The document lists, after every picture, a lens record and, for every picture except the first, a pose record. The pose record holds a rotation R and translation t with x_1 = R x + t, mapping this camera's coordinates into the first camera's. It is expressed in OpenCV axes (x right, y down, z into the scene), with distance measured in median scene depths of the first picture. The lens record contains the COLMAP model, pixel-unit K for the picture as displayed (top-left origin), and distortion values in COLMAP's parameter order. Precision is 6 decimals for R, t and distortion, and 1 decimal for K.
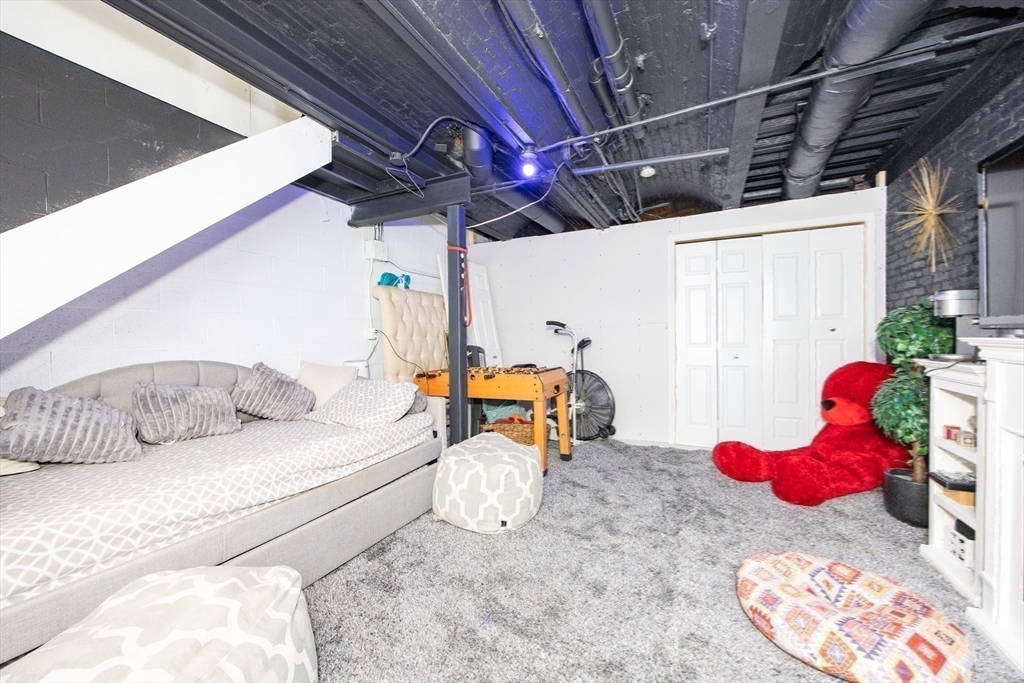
lens RADIAL K [[388.4, 0, 515.7], [0, 388.4, 344.5], [0, 0, 1]] dist [0.000946, -0.000218]
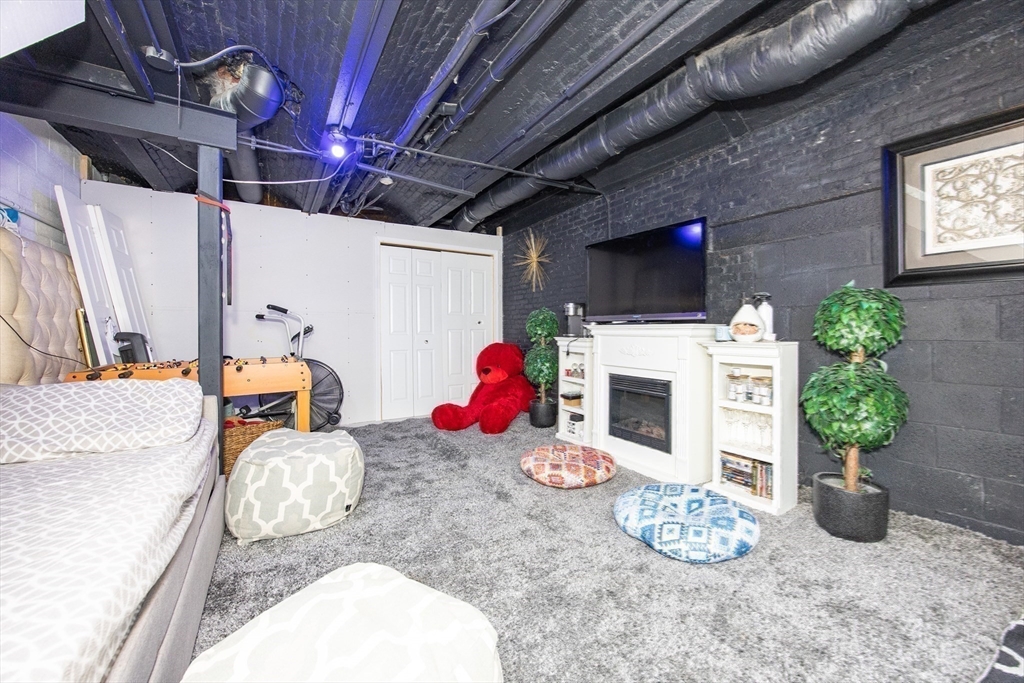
lens RADIAL K [[385.3, 0, 514.6], [0, 385.3, 333.0], [0, 0, 1]] dist [0.003899, 0.000158]
pose [[0.549958, 0.003945, 0.835183, -0.484898], [0.008704, 0.999907, -0.010454, 0.024826], [-0.835147, 0.013019, 0.549873, 0.081530]]
